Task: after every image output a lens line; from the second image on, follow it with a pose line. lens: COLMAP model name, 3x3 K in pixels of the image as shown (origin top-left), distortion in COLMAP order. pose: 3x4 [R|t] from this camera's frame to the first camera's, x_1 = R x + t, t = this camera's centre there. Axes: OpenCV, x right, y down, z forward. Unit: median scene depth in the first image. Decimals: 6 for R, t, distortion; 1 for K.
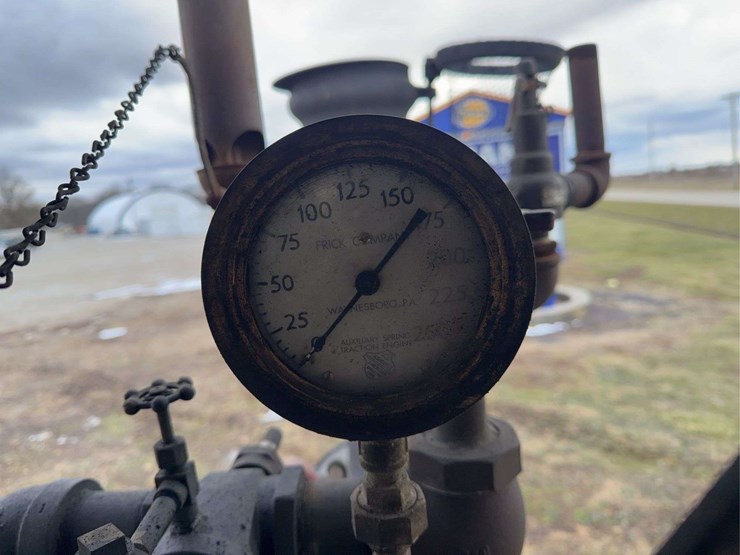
lens RADIAL K [[537.8, 0, 381.1], [0, 537.8, 290.4], [0, 0, 1]] dist [0.071831, -0.077303]
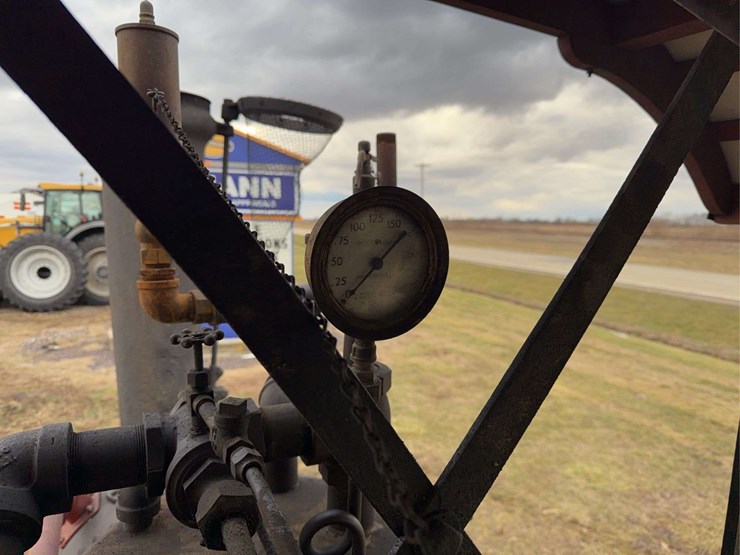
lens RADIAL K [[537.8, 0, 381.1], [0, 537.8, 290.4], [0, 0, 1]] dist [0.071831, -0.077303]
pose [[0.872831, 0.041386, 0.486264, -0.996454], [-0.014862, 0.998190, -0.058279, 0.204925], [-0.487796, 0.043641, 0.871866, -0.788776]]
